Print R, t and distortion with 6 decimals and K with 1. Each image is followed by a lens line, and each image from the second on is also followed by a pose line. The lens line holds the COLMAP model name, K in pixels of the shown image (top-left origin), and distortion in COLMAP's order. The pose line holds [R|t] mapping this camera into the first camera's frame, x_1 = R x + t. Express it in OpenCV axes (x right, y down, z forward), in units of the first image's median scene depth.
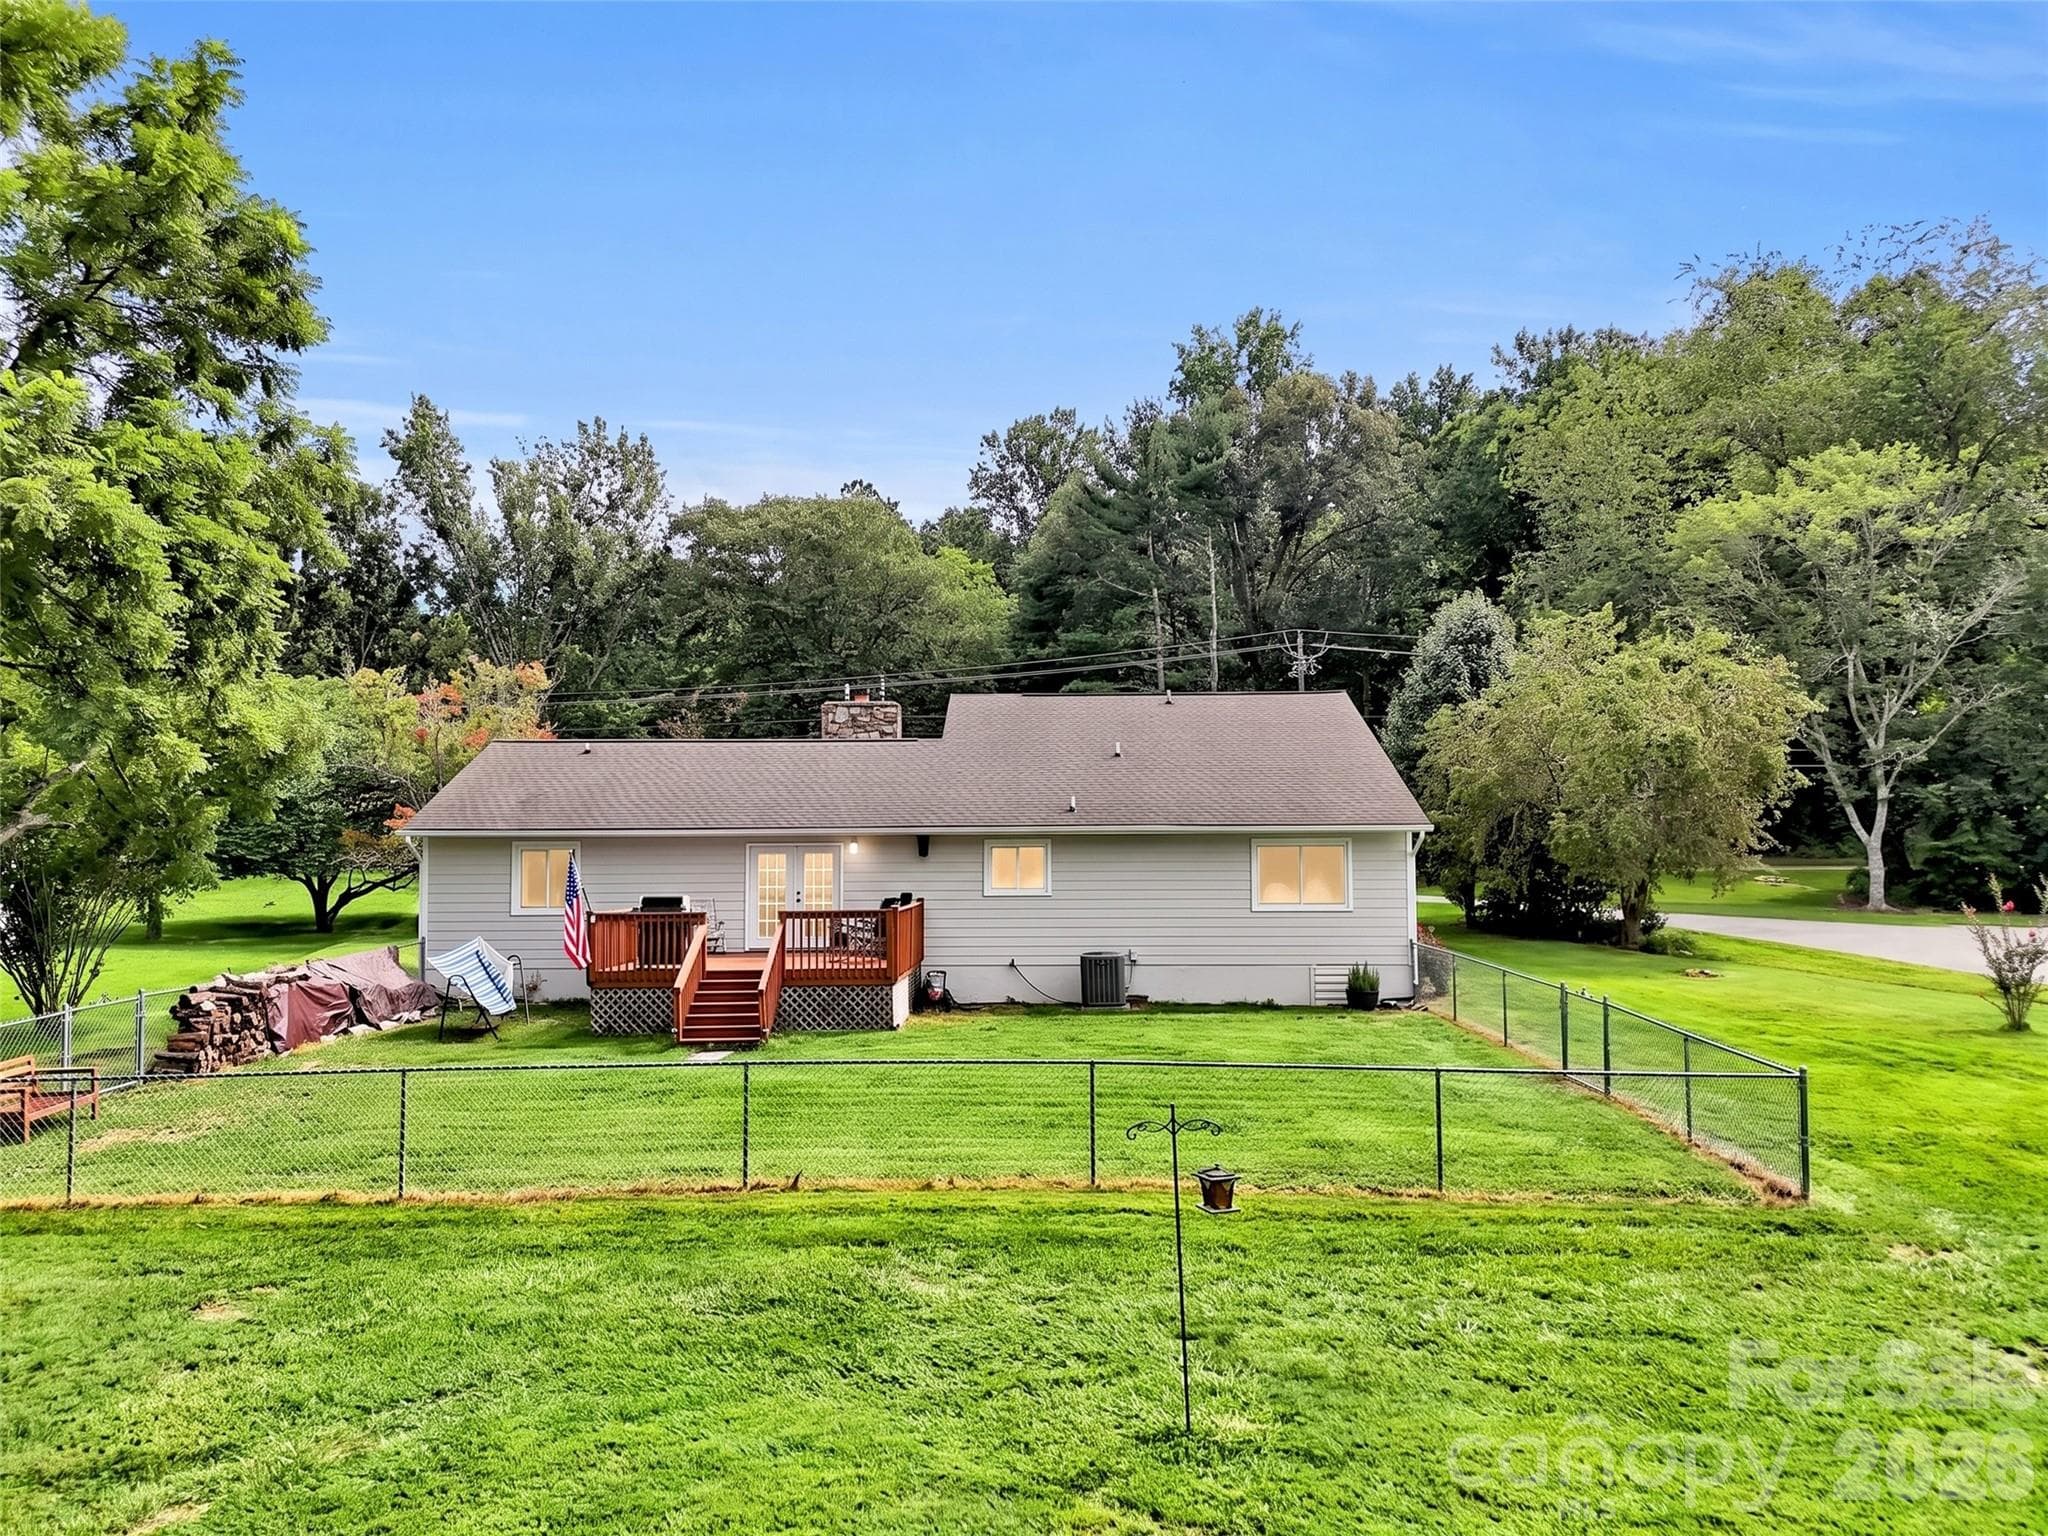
lens RADIAL K [[1543.7, 0, 1022.7], [0, 1543.7, 725.5], [0, 0, 1]] dist [0.077523, -0.086047]
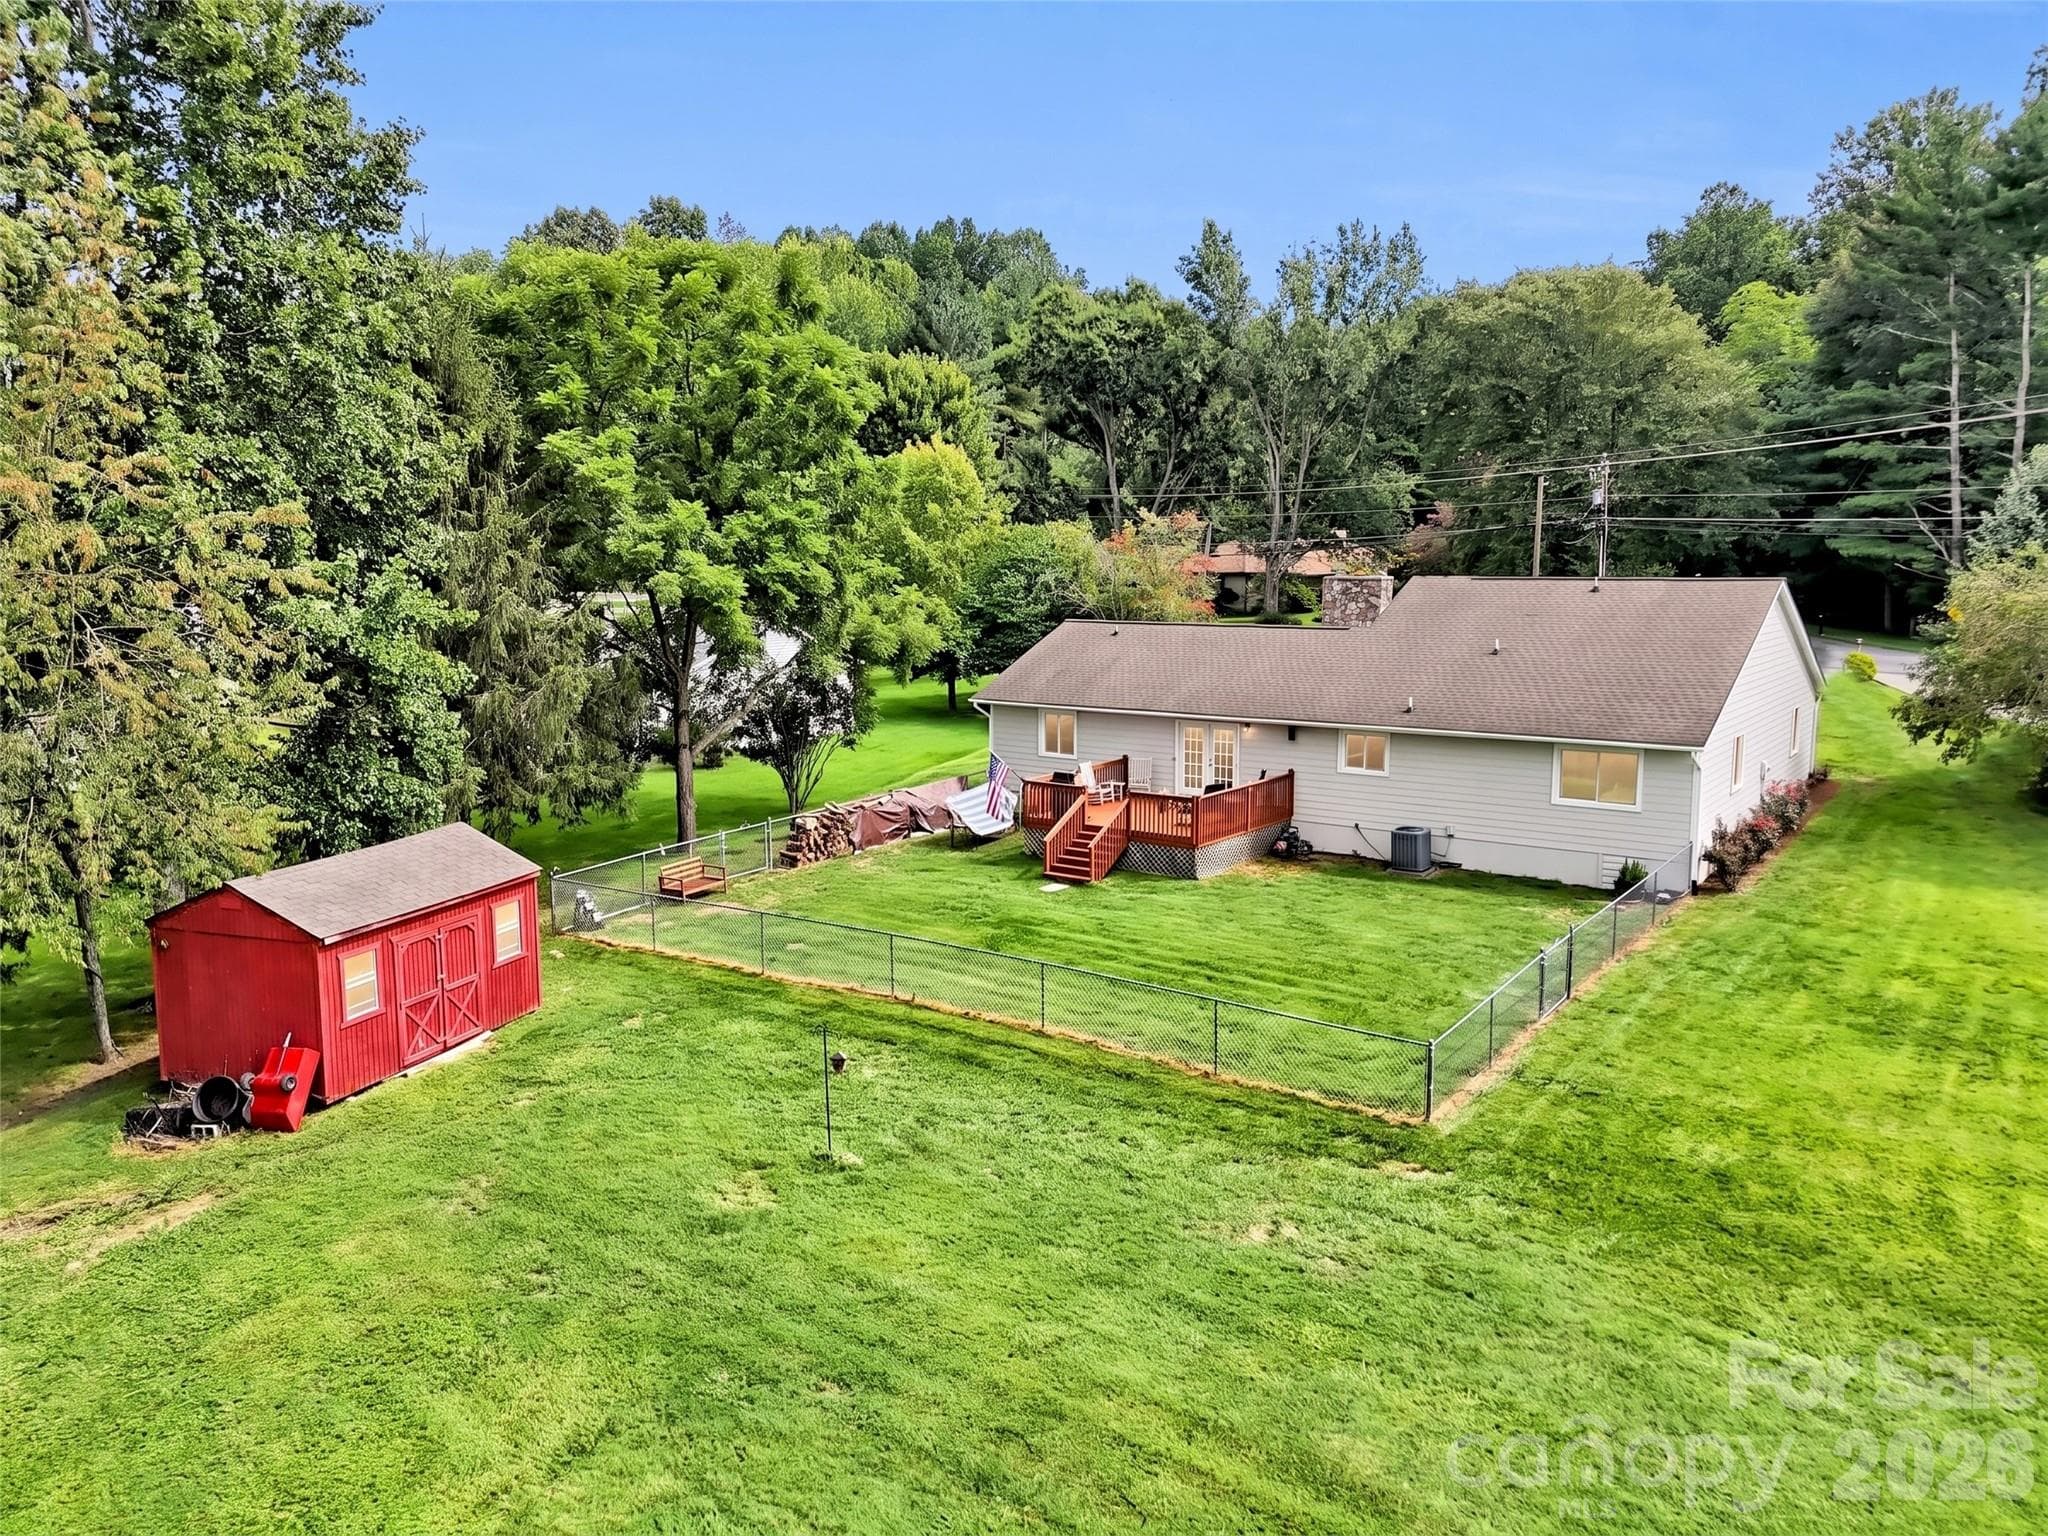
lens RADIAL K [[1543.7, 0, 1022.7], [0, 1543.7, 725.5], [0, 0, 1]] dist [0.077523, -0.086047]
pose [[0.811193, 0.072480, -0.580270, 0.517315], [0.052597, 0.979224, 0.195840, -0.199975], [0.582409, -0.189384, 0.790528, -0.182548]]
